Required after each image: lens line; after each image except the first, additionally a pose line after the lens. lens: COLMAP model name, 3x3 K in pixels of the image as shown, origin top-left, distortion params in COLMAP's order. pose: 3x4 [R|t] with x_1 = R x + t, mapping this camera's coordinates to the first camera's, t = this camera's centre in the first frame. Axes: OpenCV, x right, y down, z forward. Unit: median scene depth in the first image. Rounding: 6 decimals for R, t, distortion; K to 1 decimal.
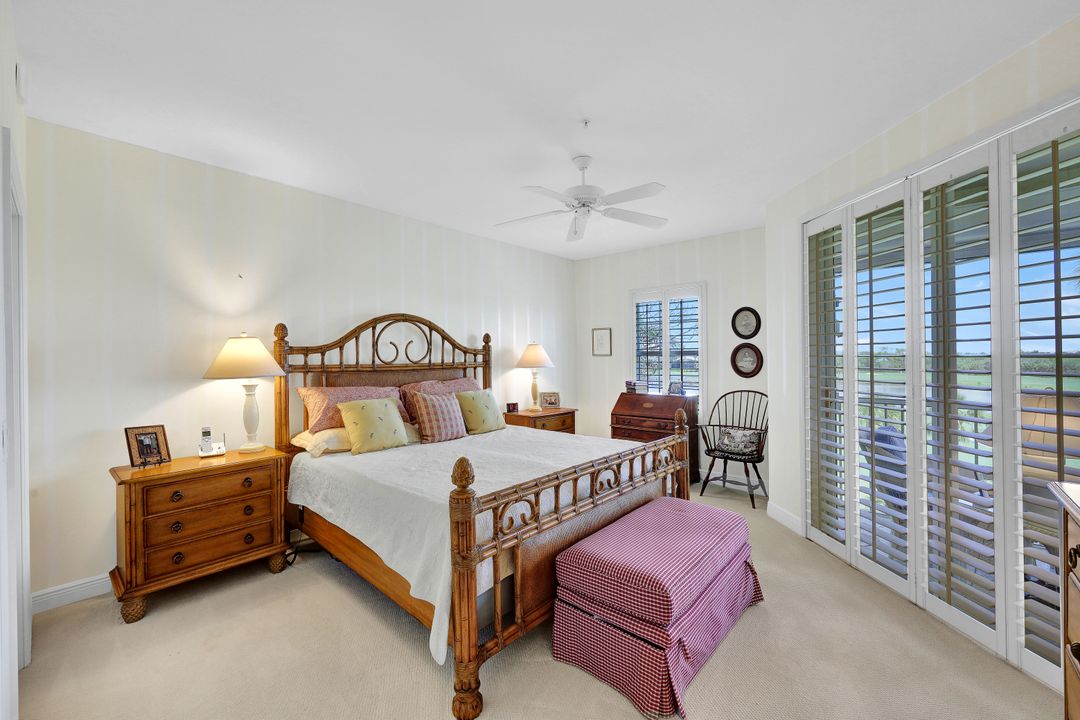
lens RADIAL K [[437.1, 0, 545.9], [0, 437.1, 355.6], [0, 0, 1]] dist [-0.000851, -0.000062]
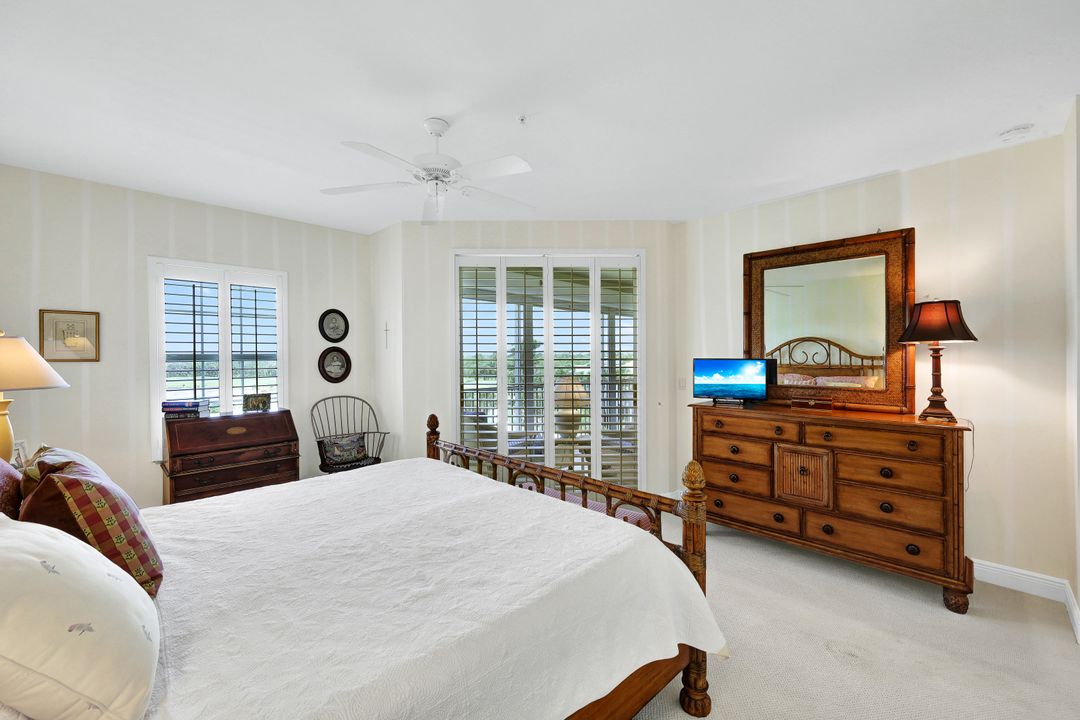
lens RADIAL K [[437.1, 0, 545.9], [0, 437.1, 355.6], [0, 0, 1]] dist [-0.000851, -0.000062]
pose [[0.059590, 0.005367, 0.998209, -0.469949], [0.002457, 0.999982, -0.005524, -0.003211], [-0.998220, 0.002782, 0.059576, 0.479827]]
